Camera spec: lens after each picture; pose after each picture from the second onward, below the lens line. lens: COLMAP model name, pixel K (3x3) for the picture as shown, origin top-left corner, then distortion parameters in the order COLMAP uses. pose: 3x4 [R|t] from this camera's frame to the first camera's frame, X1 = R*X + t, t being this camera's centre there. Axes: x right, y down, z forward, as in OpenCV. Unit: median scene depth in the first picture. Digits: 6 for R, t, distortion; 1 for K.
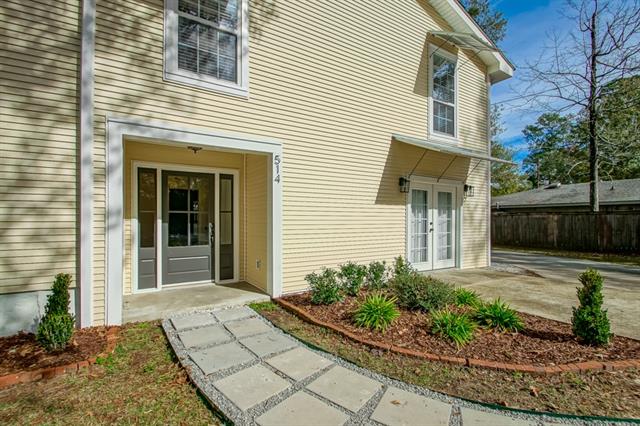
lens RADIAL K [[286.3, 0, 323.0], [0, 286.3, 209.8], [0, 0, 1]] dist [0.004764, -0.002378]
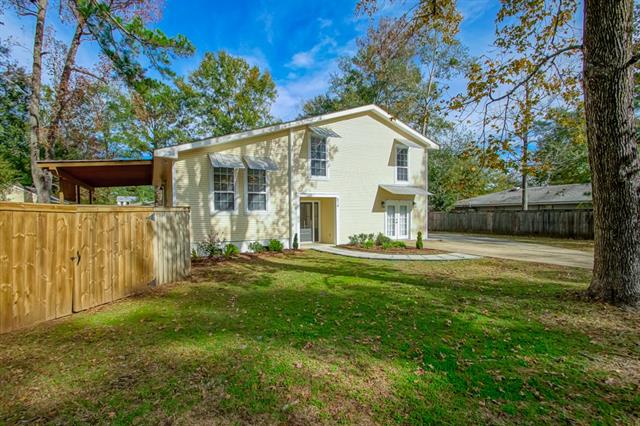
lens RADIAL K [[286.3, 0, 318.8], [0, 286.3, 219.4], [0, 0, 1]] dist [0.004764, -0.002378]
pose [[0.998911, -0.014717, -0.044274, -0.192591], [0.016558, 0.999000, 0.041524, -0.073169], [0.043618, -0.042212, 0.998156, -1.672232]]
